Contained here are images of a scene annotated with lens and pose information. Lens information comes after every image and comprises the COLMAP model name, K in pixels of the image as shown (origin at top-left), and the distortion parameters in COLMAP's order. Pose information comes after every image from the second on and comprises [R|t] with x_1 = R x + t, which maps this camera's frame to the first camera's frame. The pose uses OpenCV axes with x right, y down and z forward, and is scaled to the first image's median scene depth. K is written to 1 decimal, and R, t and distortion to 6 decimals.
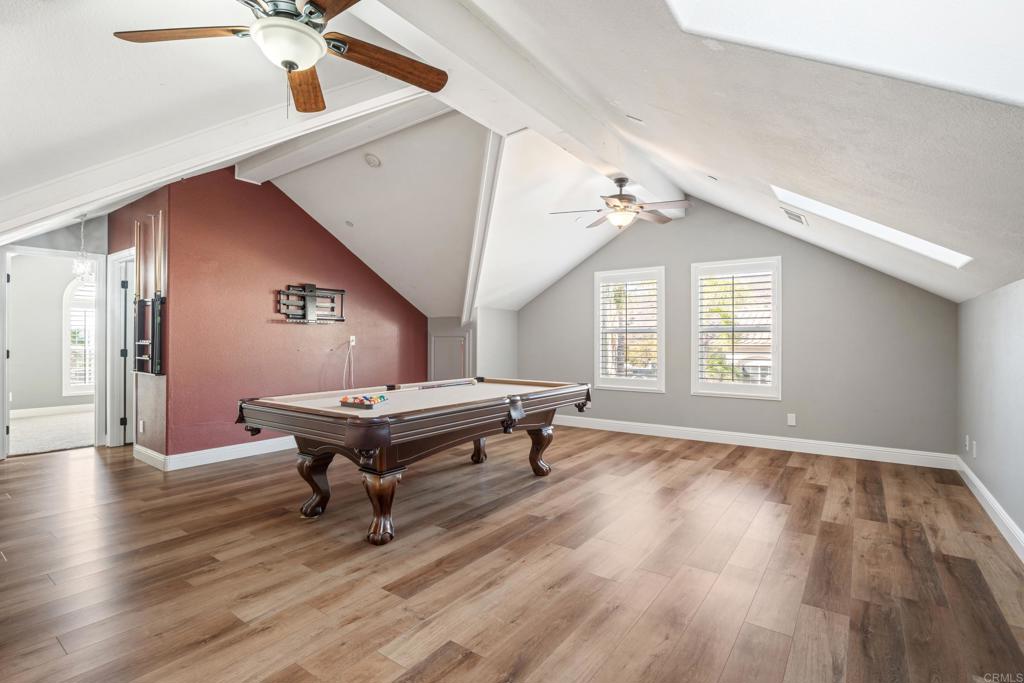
lens RADIAL K [[469.5, 0, 516.5], [0, 469.5, 338.7], [0, 0, 1]] dist [-0.000544, 0.000585]
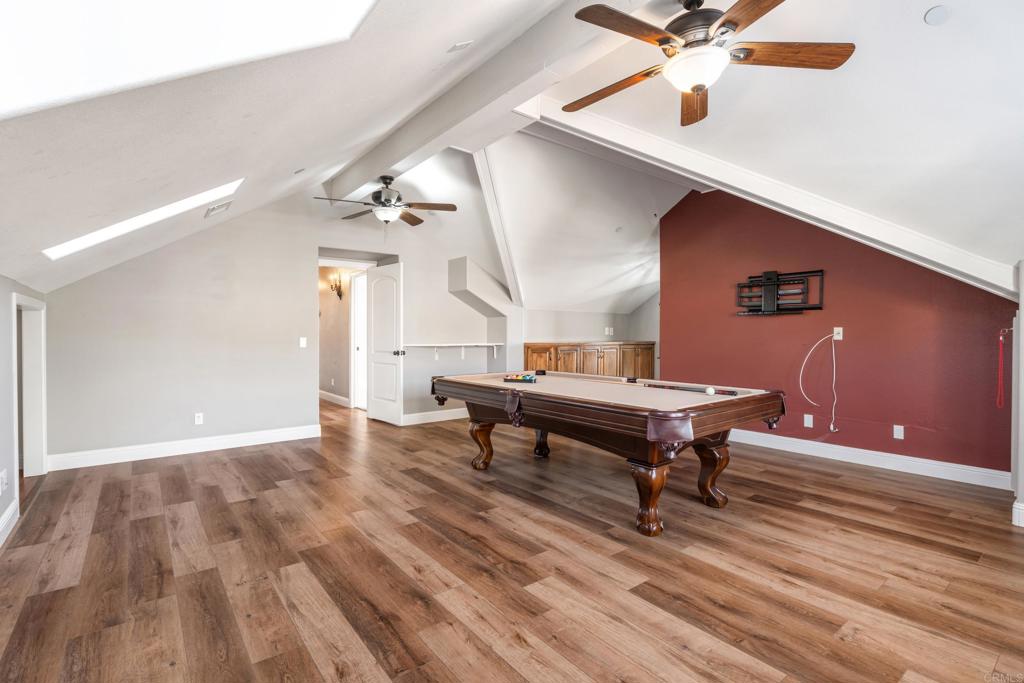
lens RADIAL K [[469.5, 0, 514.4], [0, 469.5, 341.2], [0, 0, 1]] dist [-0.000544, 0.000585]
pose [[-0.254306, 0.014779, -0.967011, 1.192064], [0.007723, 0.999882, 0.013250, 0.006030], [0.967093, -0.004099, -0.254391, 1.564315]]
